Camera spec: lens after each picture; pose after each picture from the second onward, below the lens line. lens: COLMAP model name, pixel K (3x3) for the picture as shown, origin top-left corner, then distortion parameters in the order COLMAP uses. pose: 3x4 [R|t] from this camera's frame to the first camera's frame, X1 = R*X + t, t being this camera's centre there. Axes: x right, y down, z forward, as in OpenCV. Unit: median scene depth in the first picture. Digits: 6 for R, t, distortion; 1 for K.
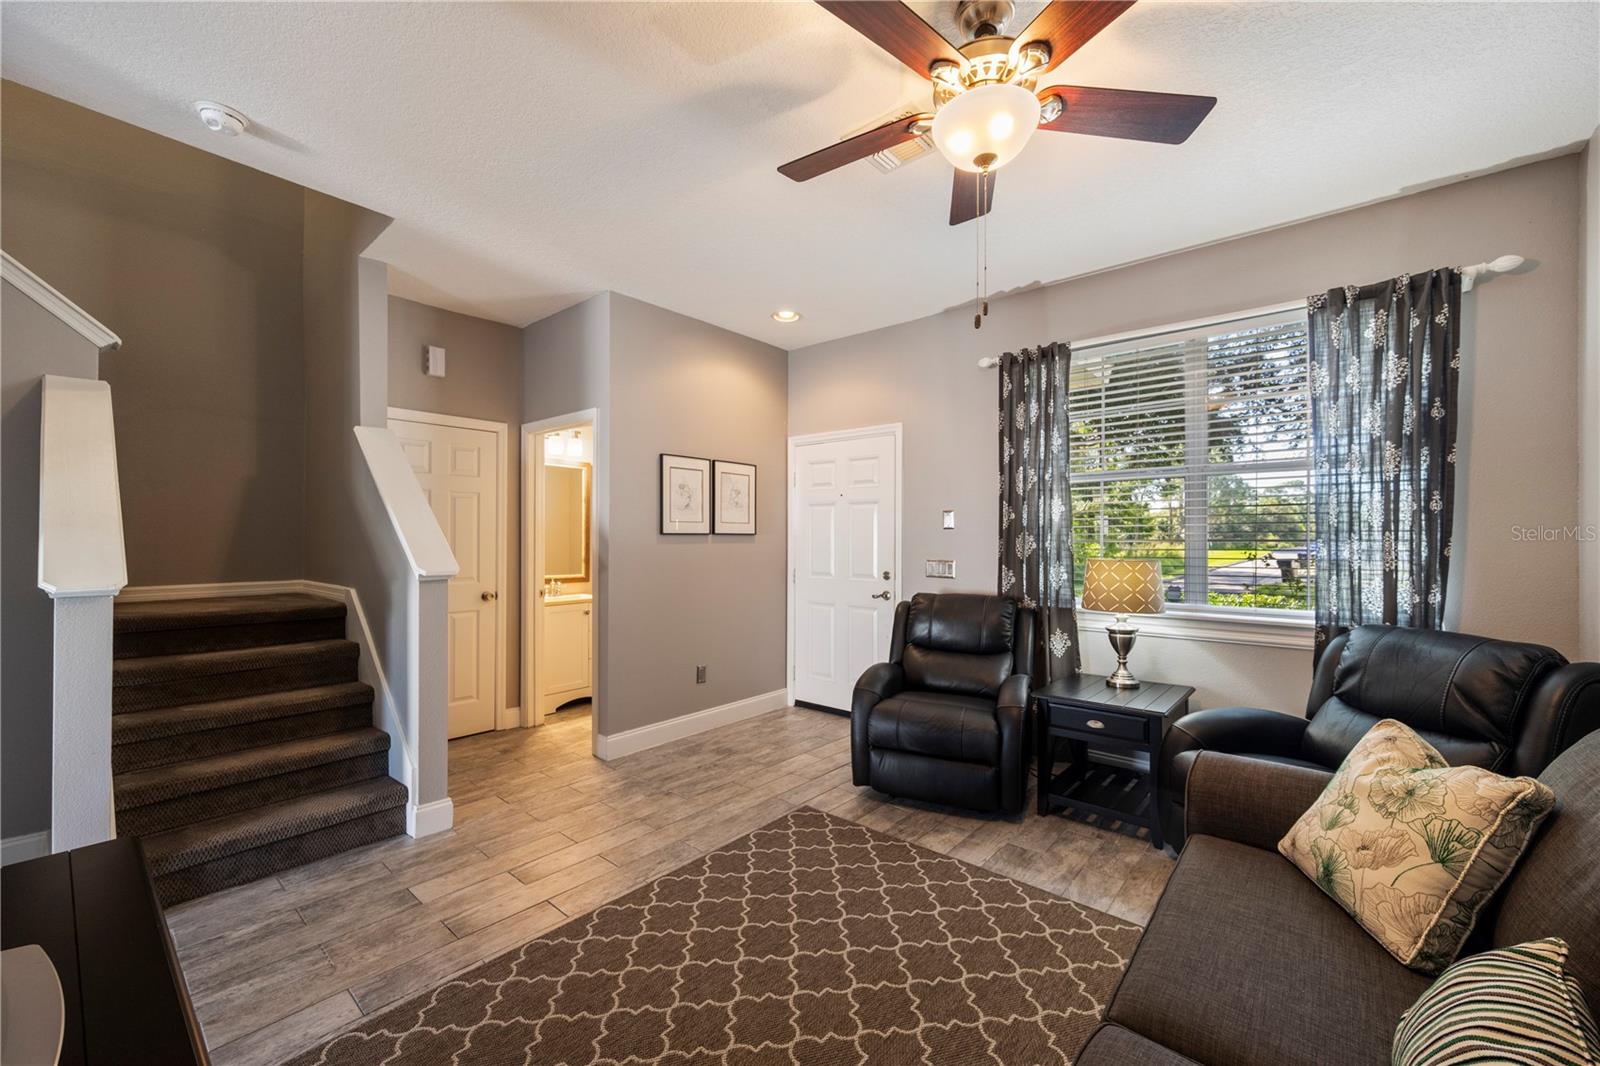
lens RADIAL K [[631.8, 0, 807.1], [0, 631.8, 538.5], [0, 0, 1]] dist [-0.001240, -0.000199]
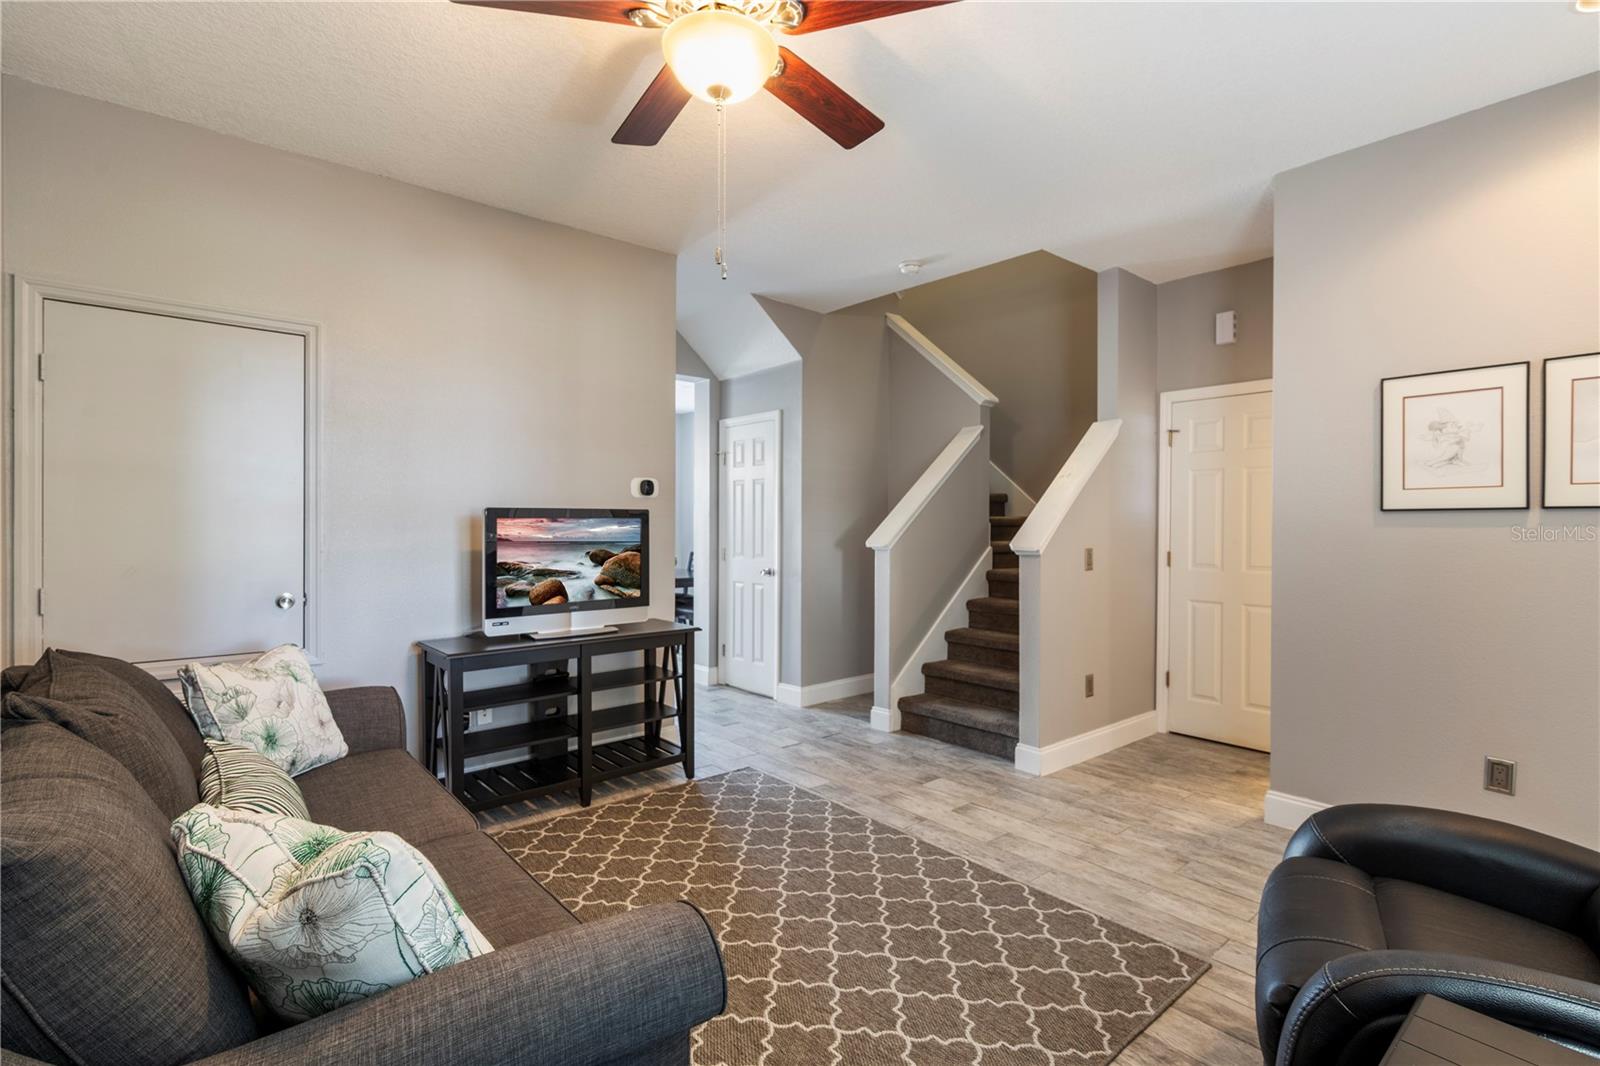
lens RADIAL K [[749.1, 0, 800.7], [0, 749.1, 526.7], [0, 0, 1]] dist [-0.000990, -0.000109]
pose [[-0.167149, -0.000363, -0.985932, 0.815091], [-0.006772, 0.999977, 0.000780, 0.016050], [0.985908, 0.006807, -0.167148, 0.793133]]
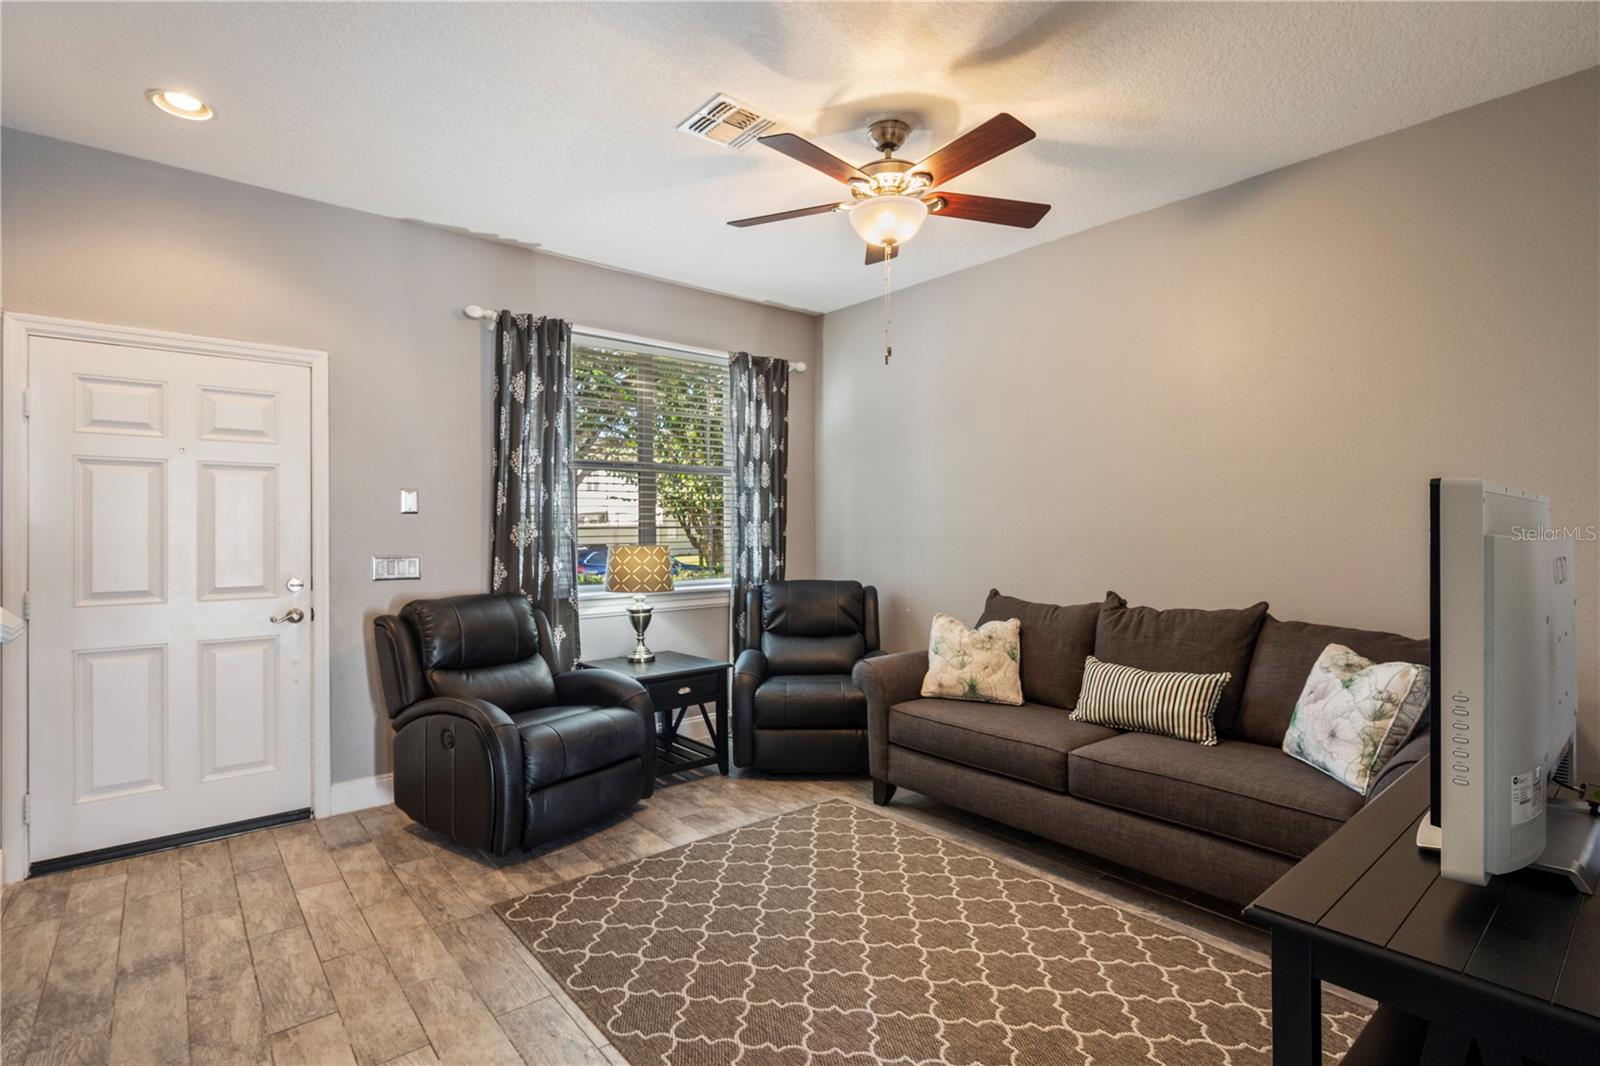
lens RADIAL K [[764.4, 0, 800.0], [0, 764.4, 533.0], [0, 0, 1]] dist [-0.000627, -0.000240]
pose [[0.173950, -0.006794, 0.984731, -0.835156], [0.007049, 0.999959, 0.005654, 0.008466], [-0.984729, 0.005958, 0.173990, 0.554149]]
